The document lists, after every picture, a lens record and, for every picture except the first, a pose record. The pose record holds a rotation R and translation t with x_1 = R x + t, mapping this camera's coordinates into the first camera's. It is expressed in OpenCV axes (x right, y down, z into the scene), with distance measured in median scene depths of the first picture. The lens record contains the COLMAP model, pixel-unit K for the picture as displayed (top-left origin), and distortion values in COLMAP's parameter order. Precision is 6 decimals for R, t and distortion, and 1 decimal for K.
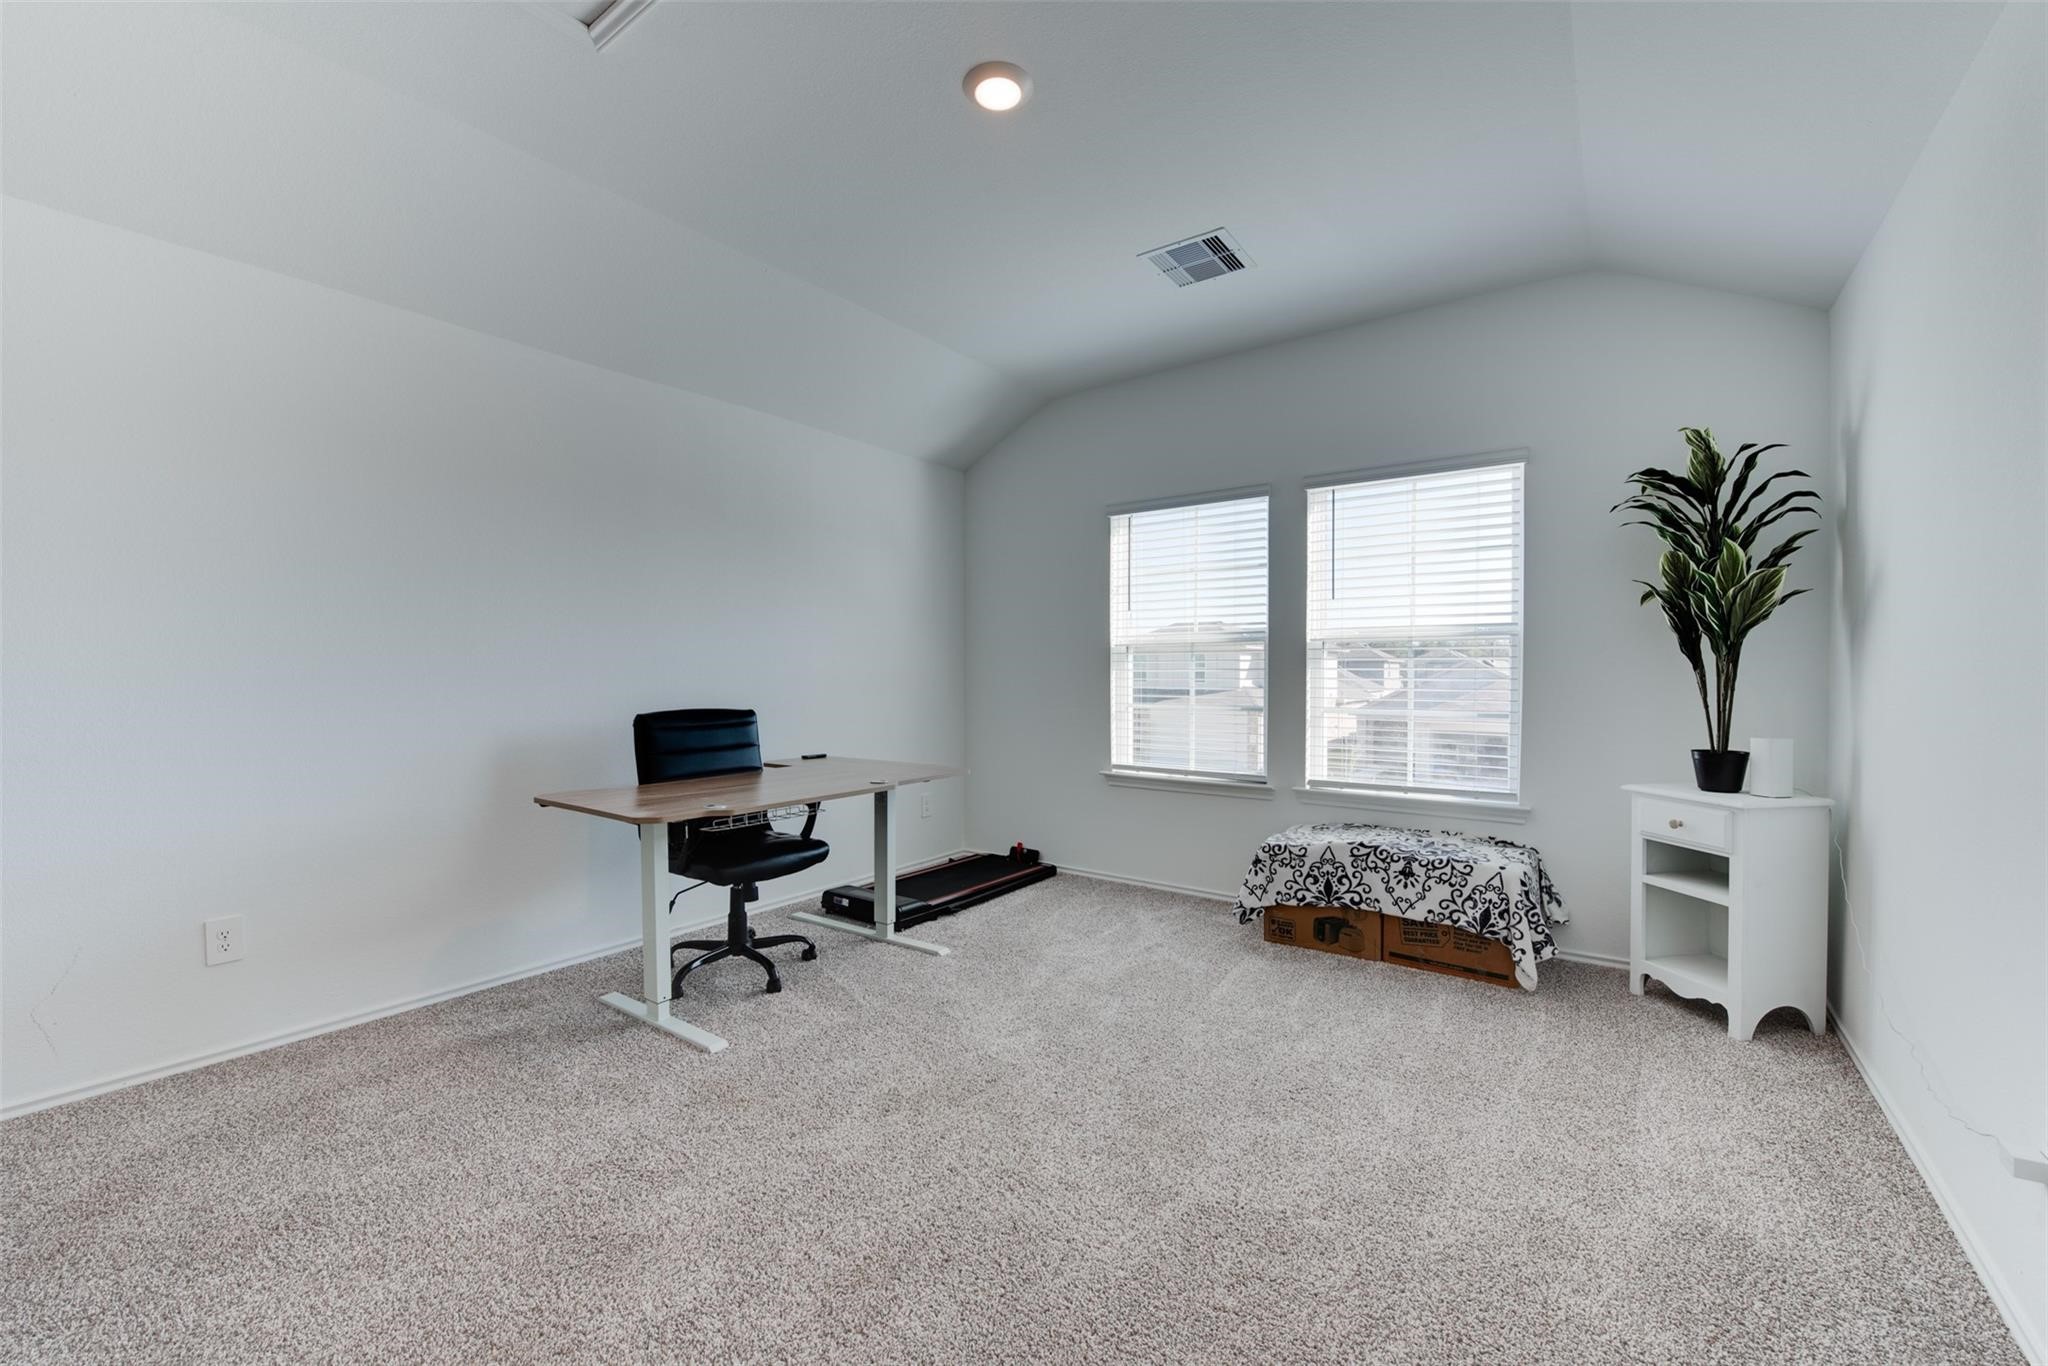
lens RADIAL K [[829.4, 0, 1024.4], [0, 829.4, 680.6], [0, 0, 1]] dist [-0.002313, -0.001391]
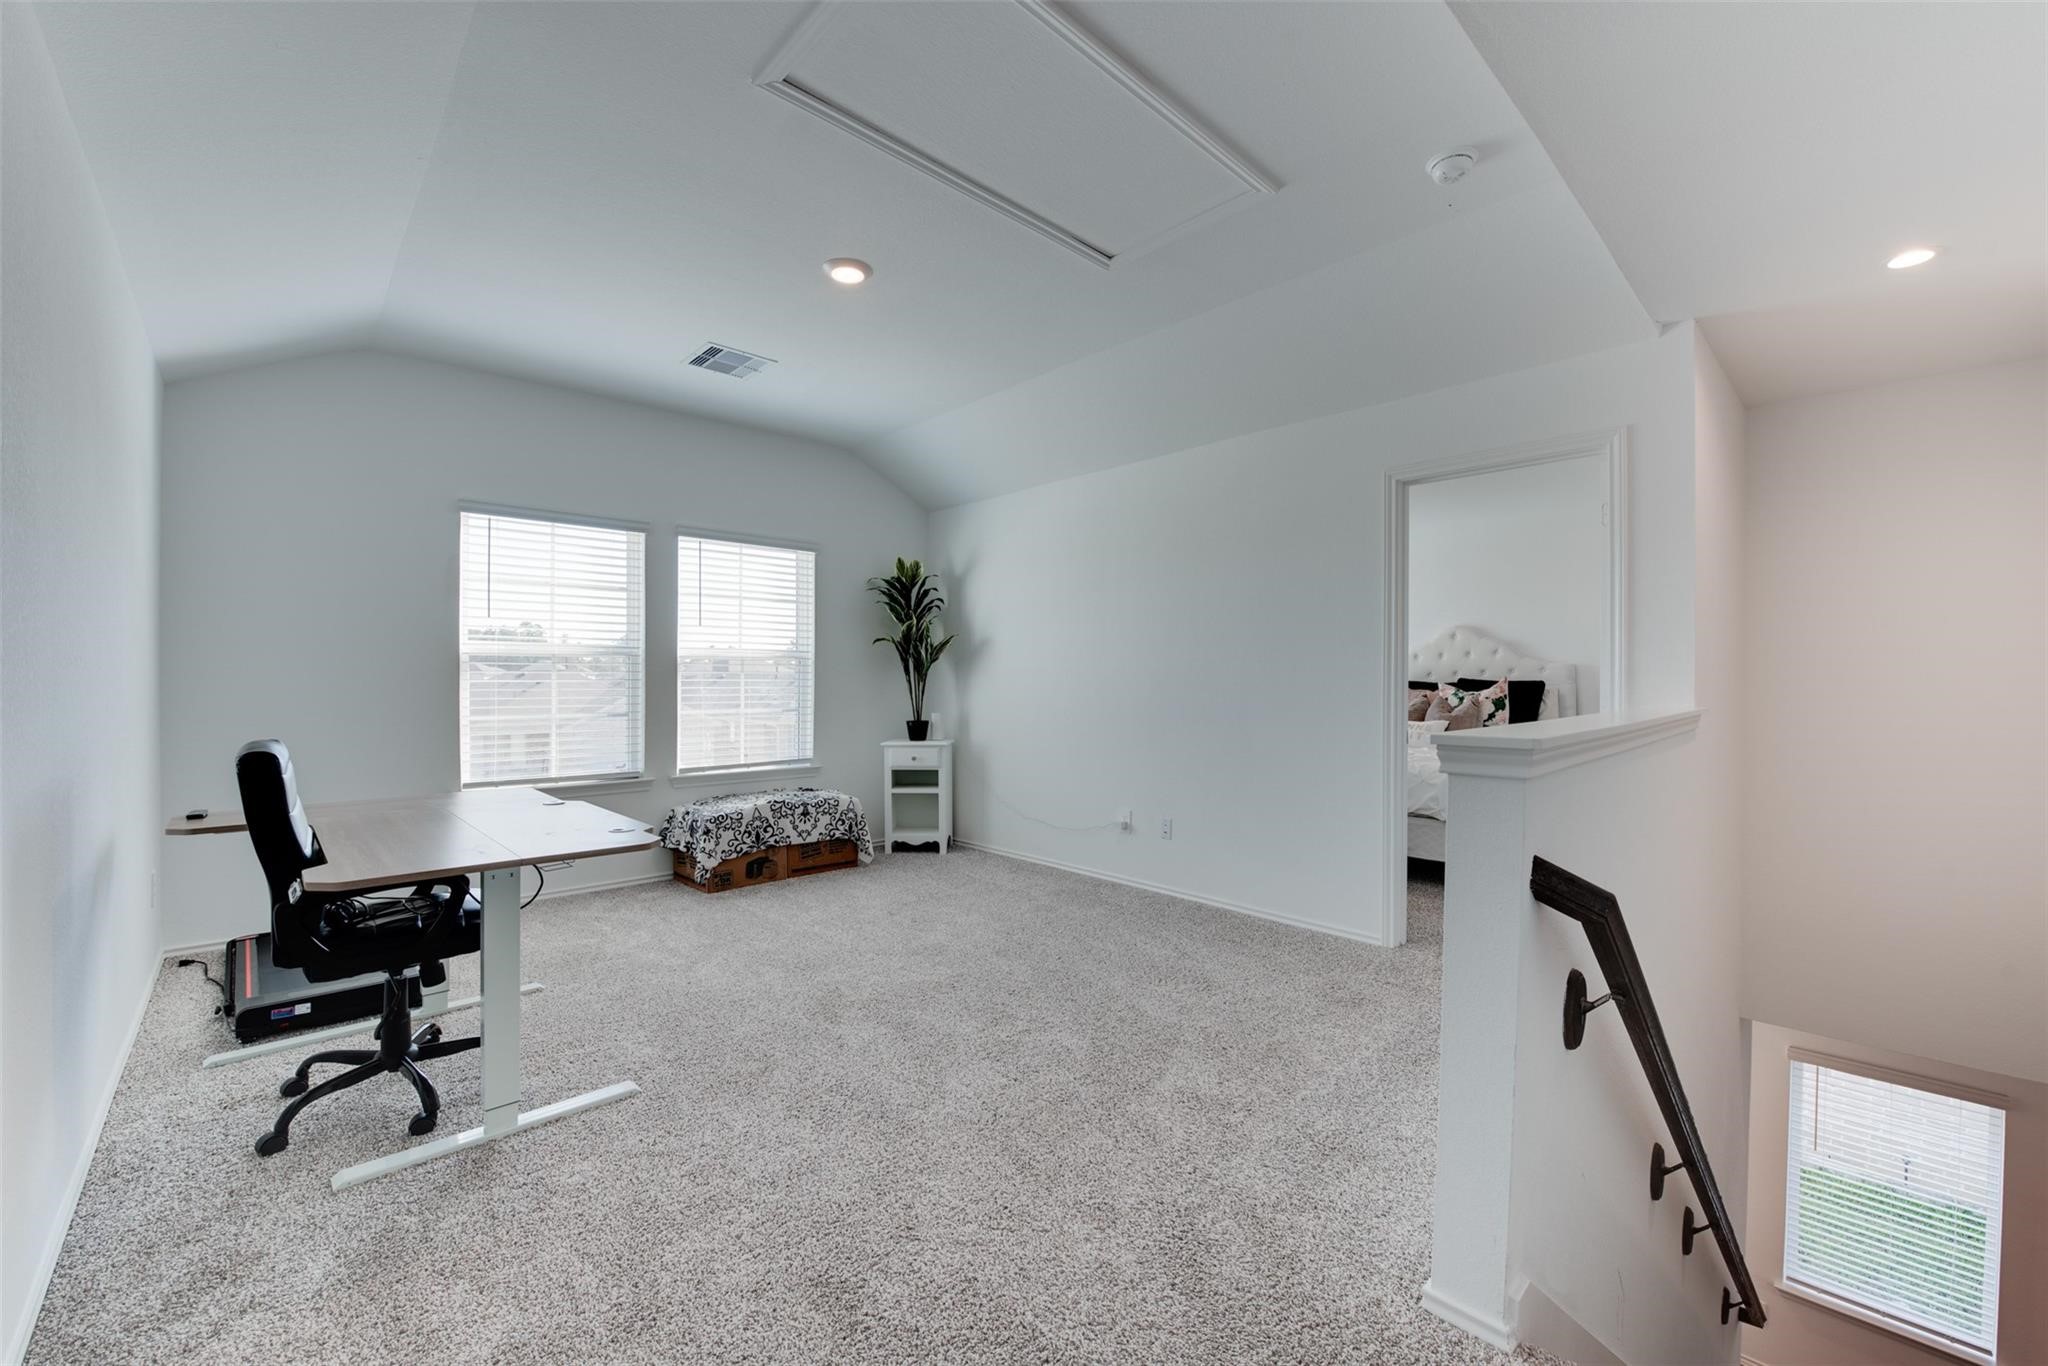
lens RADIAL K [[829.4, 0, 1034.8], [0, 829.4, 685.6], [0, 0, 1]] dist [-0.002313, -0.001391]
pose [[0.169223, -0.005423, 0.985563, -0.950313], [0.008266, 0.999957, 0.004083, -0.006775], [-0.985543, 0.007456, 0.169261, 0.312609]]
